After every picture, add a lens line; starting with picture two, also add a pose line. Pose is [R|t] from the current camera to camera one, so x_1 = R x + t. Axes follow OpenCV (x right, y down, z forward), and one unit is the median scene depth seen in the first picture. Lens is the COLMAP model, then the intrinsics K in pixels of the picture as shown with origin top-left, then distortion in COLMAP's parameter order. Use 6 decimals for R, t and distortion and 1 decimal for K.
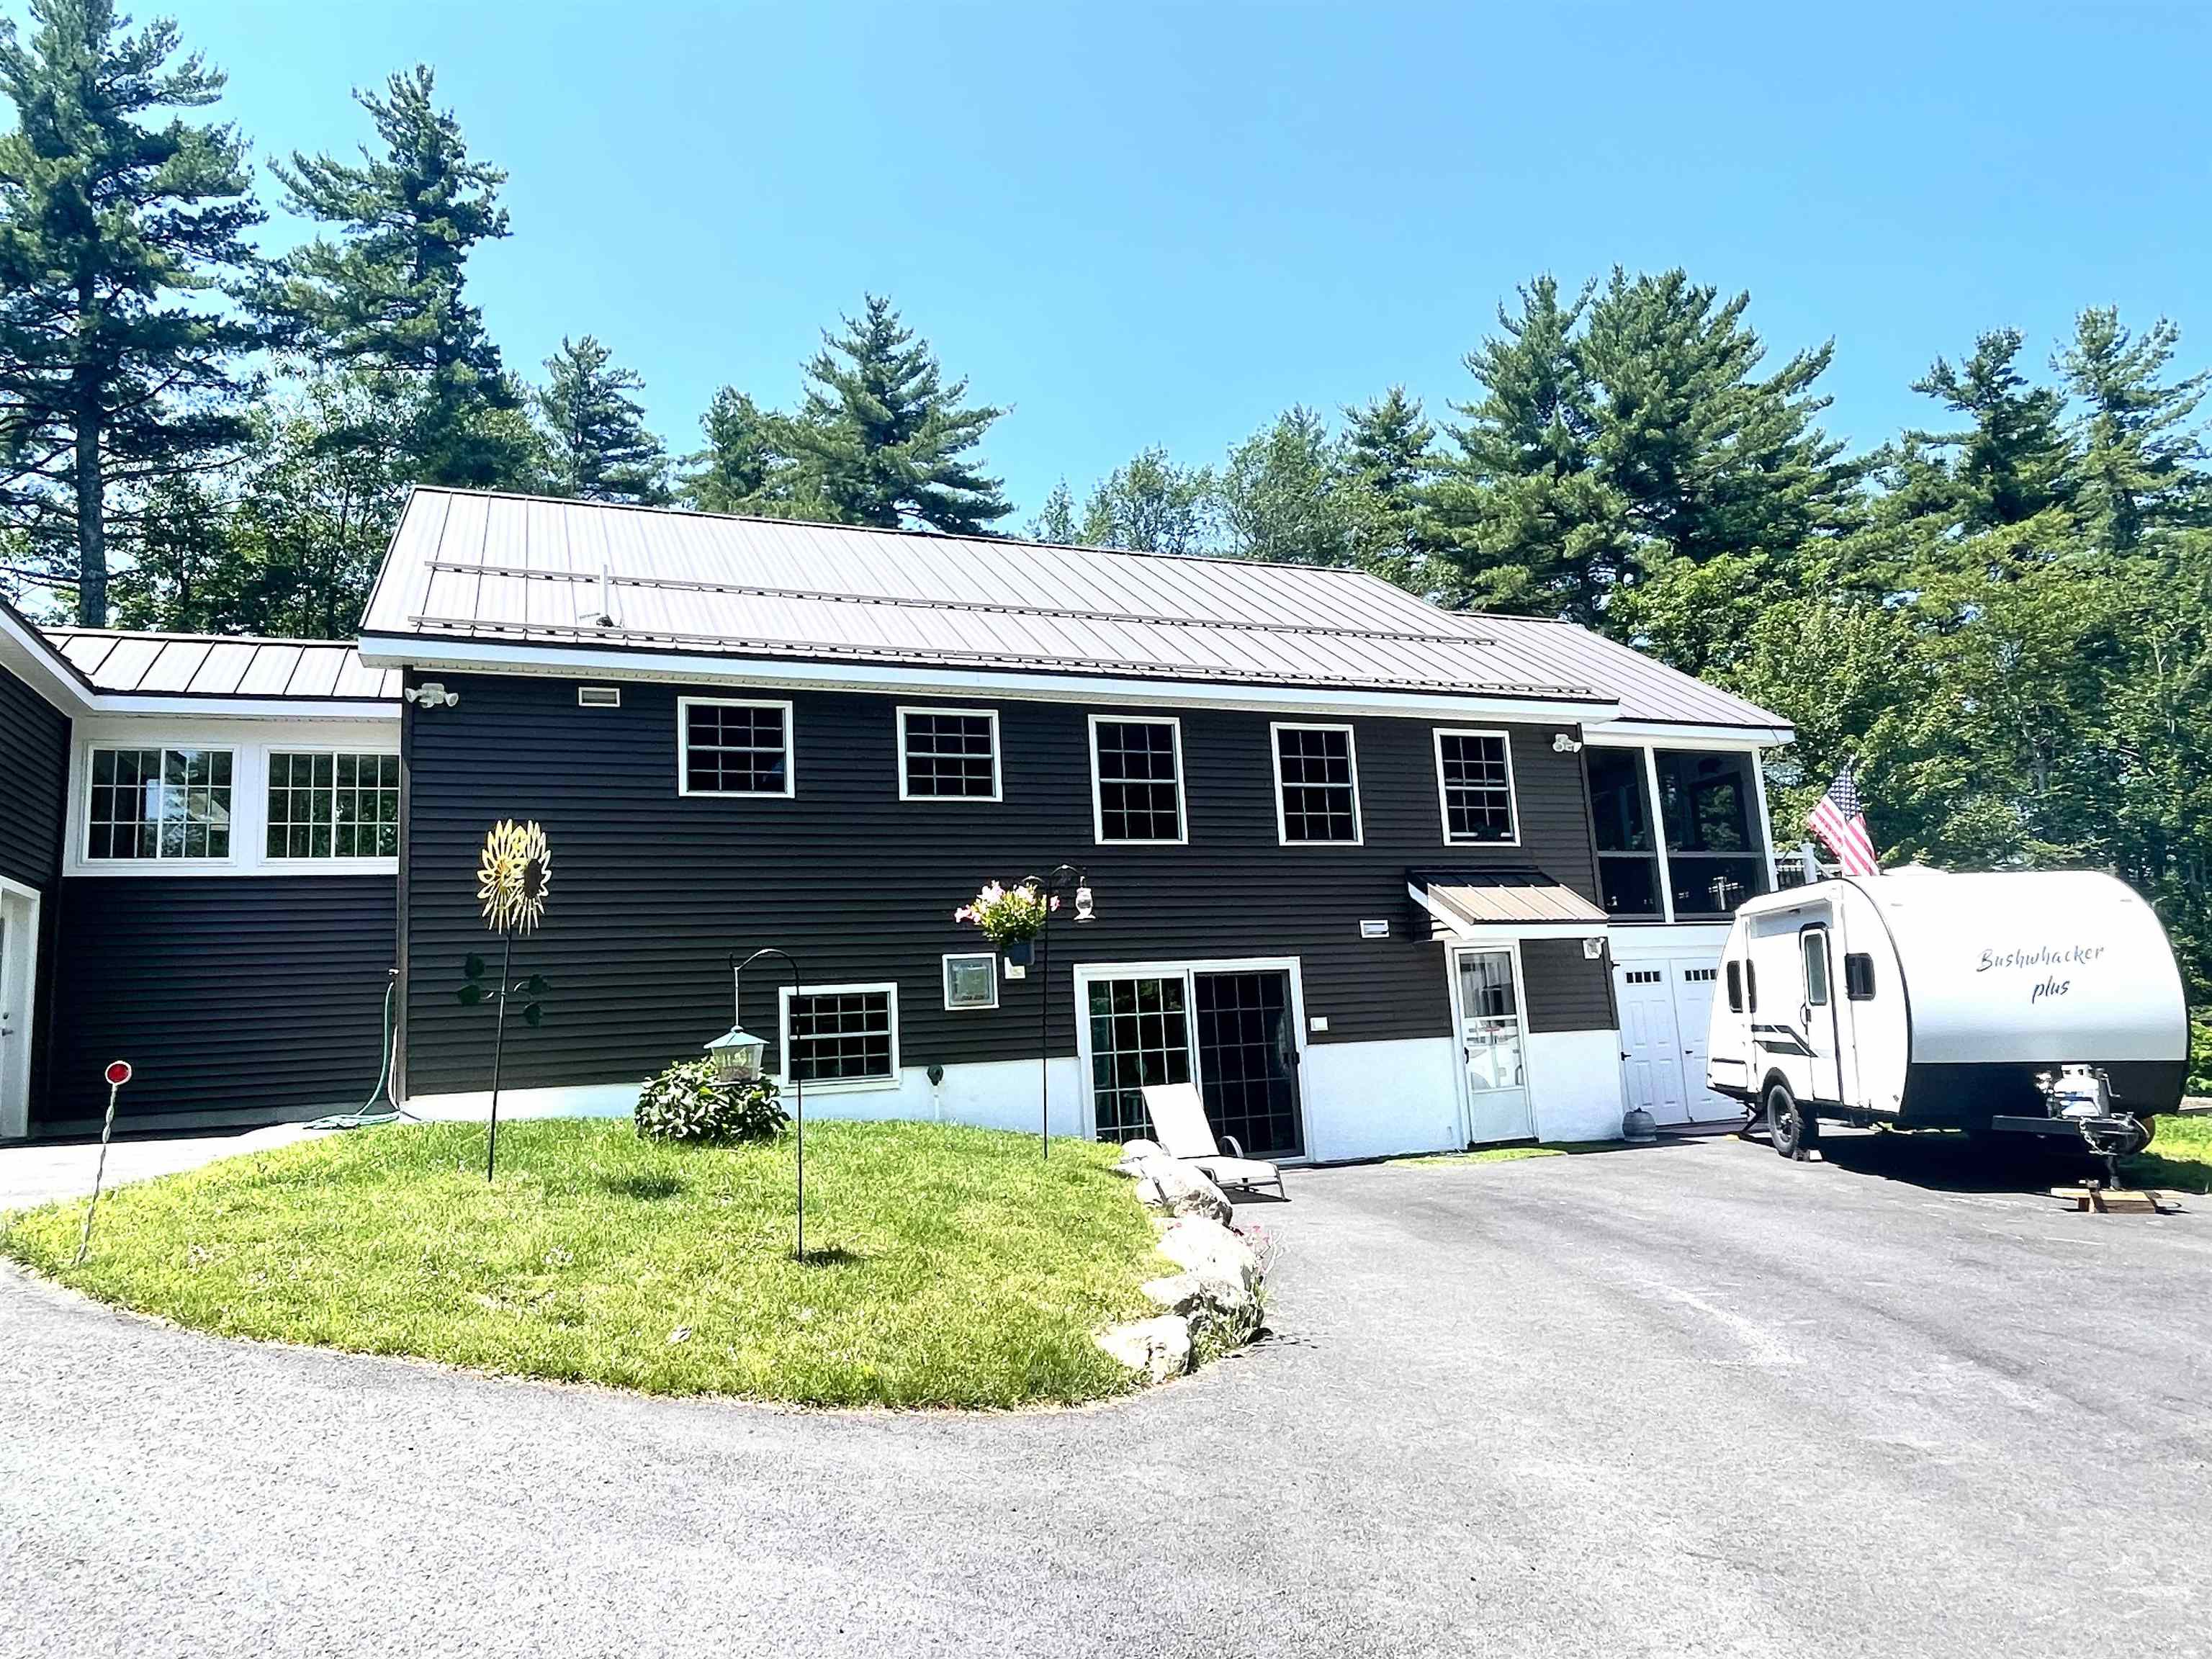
lens RADIAL K [[1379.5, 0, 1105.4], [0, 1379.5, 827.4], [0, 0, 1]] dist [-0.005947, -0.004332]
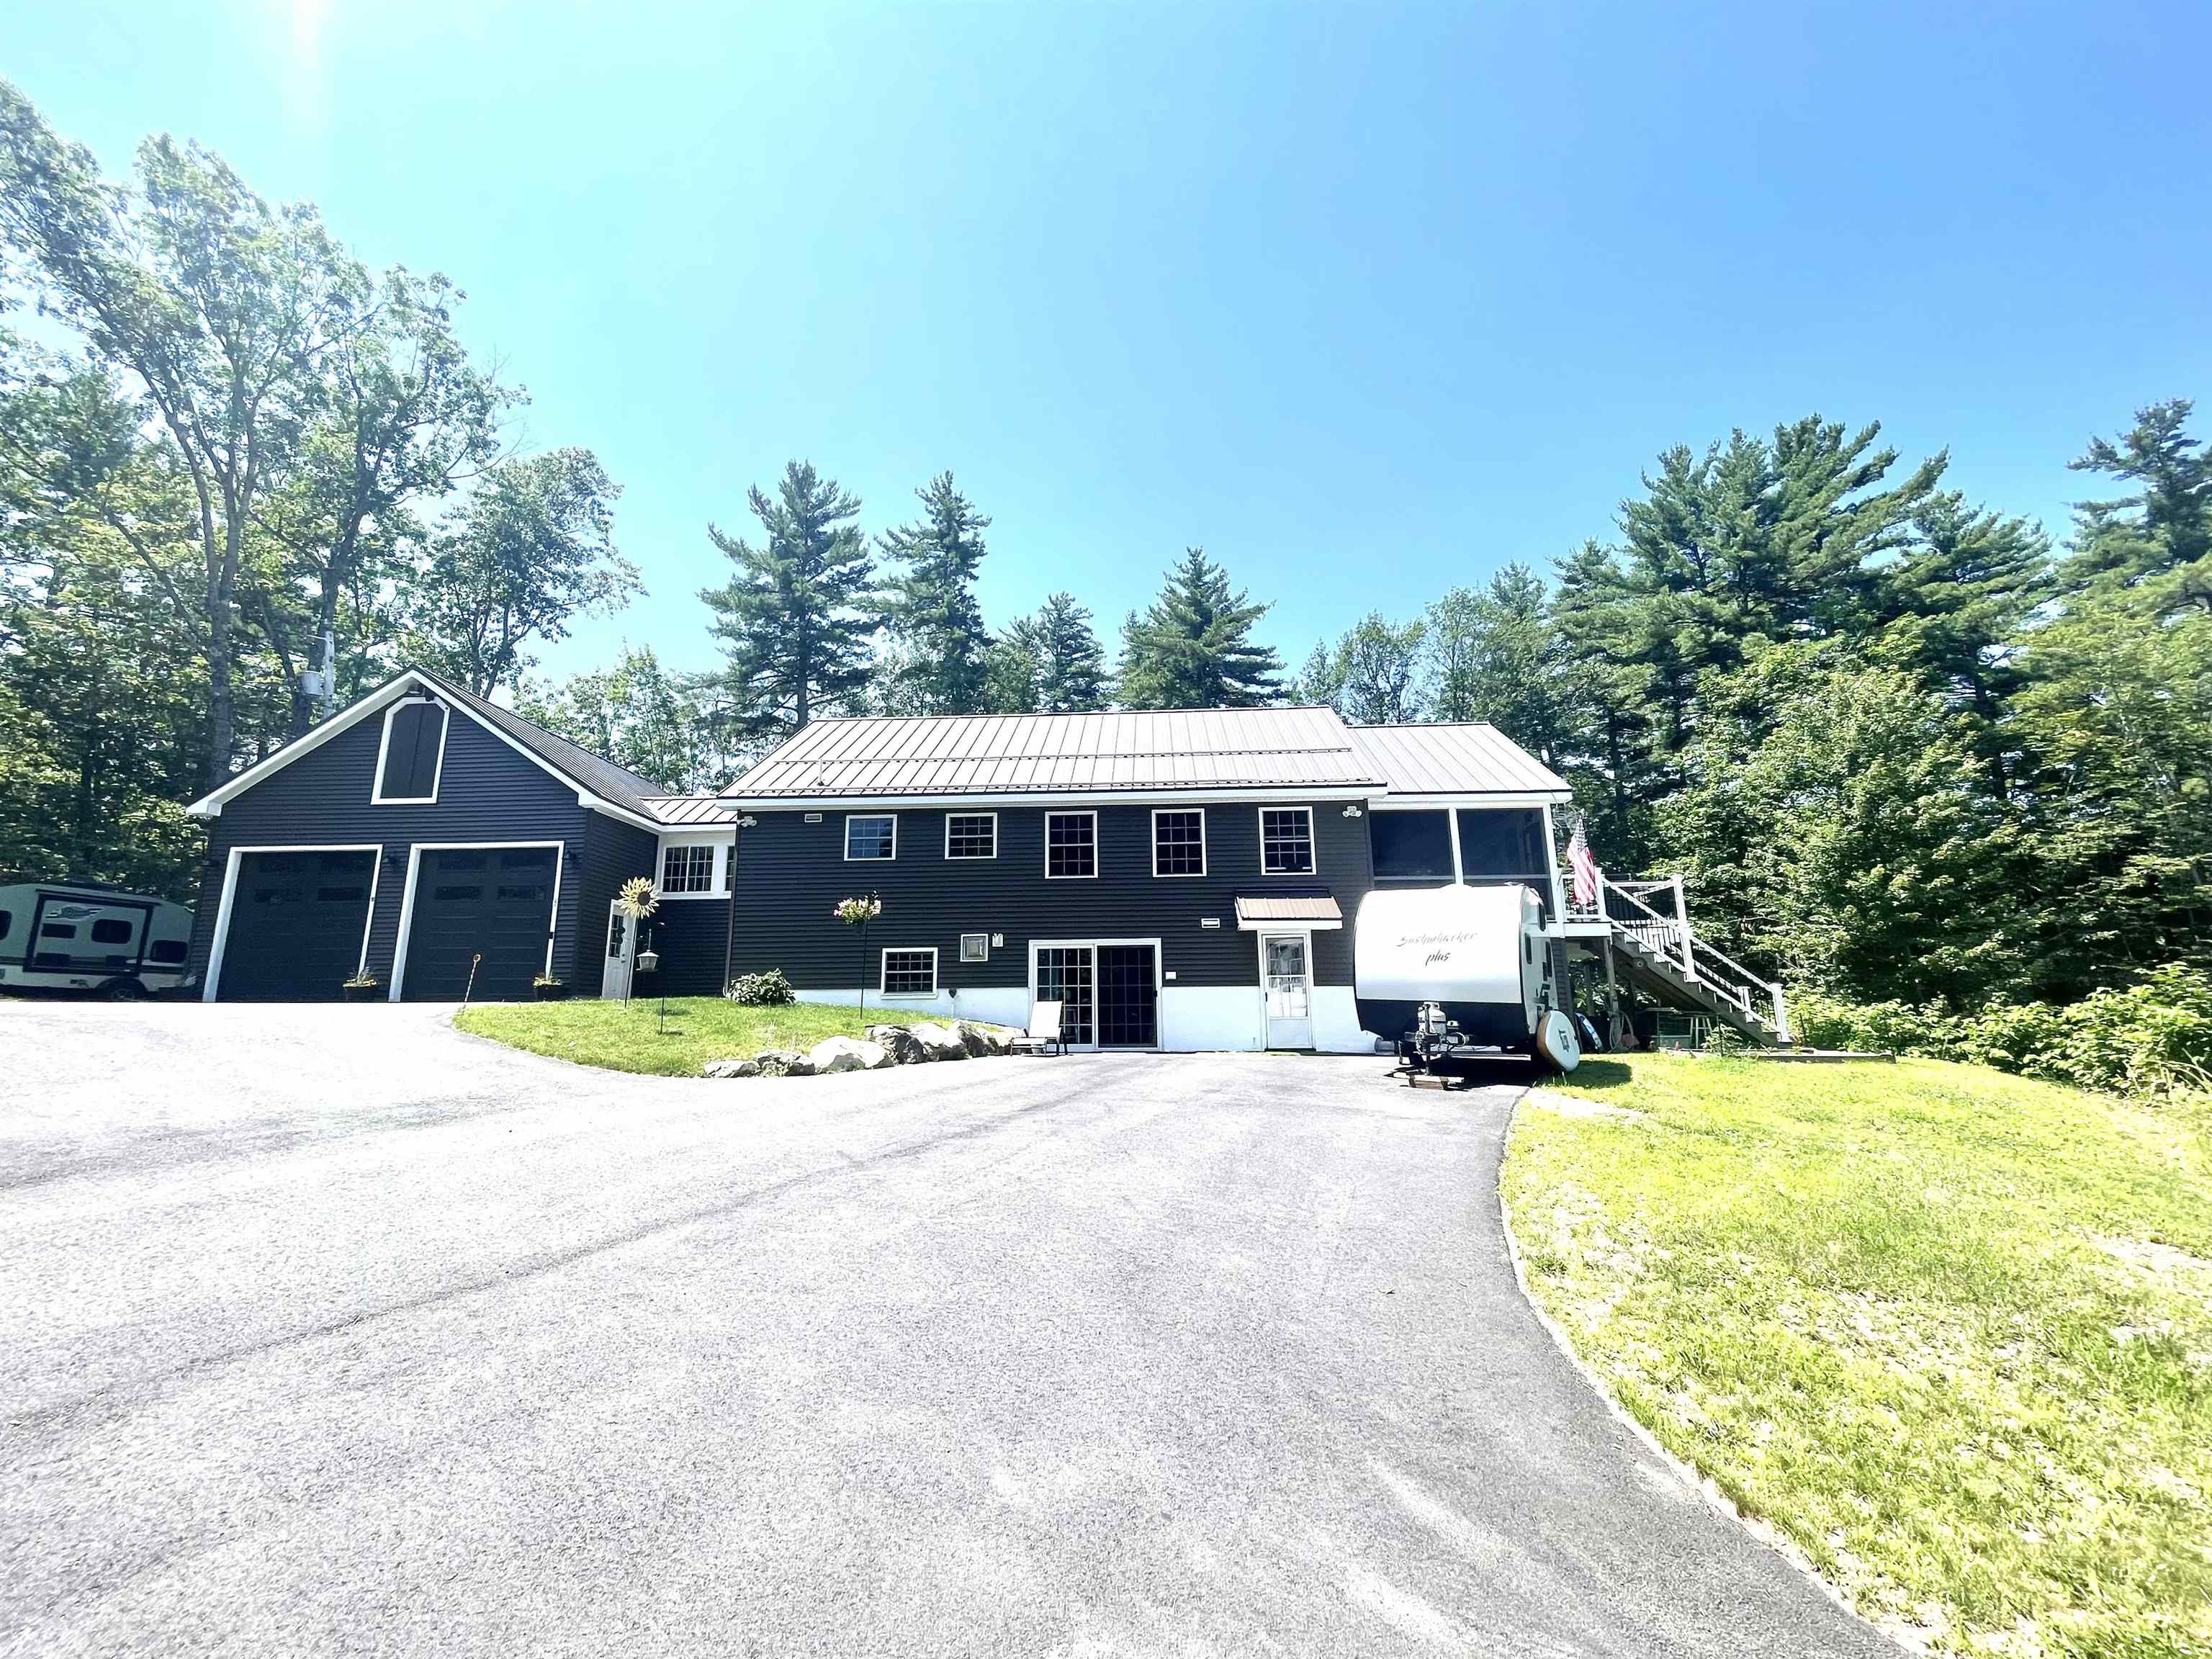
lens RADIAL K [[897.7, 0, 1084.6], [0, 897.7, 823.0], [0, 0, 1]] dist [0.001576, -0.000074]
pose [[0.909173, -0.043796, -0.414108, 0.495507], [0.024845, 0.998387, -0.051042, -0.000234], [0.415676, 0.036118, 0.908795, -0.116038]]
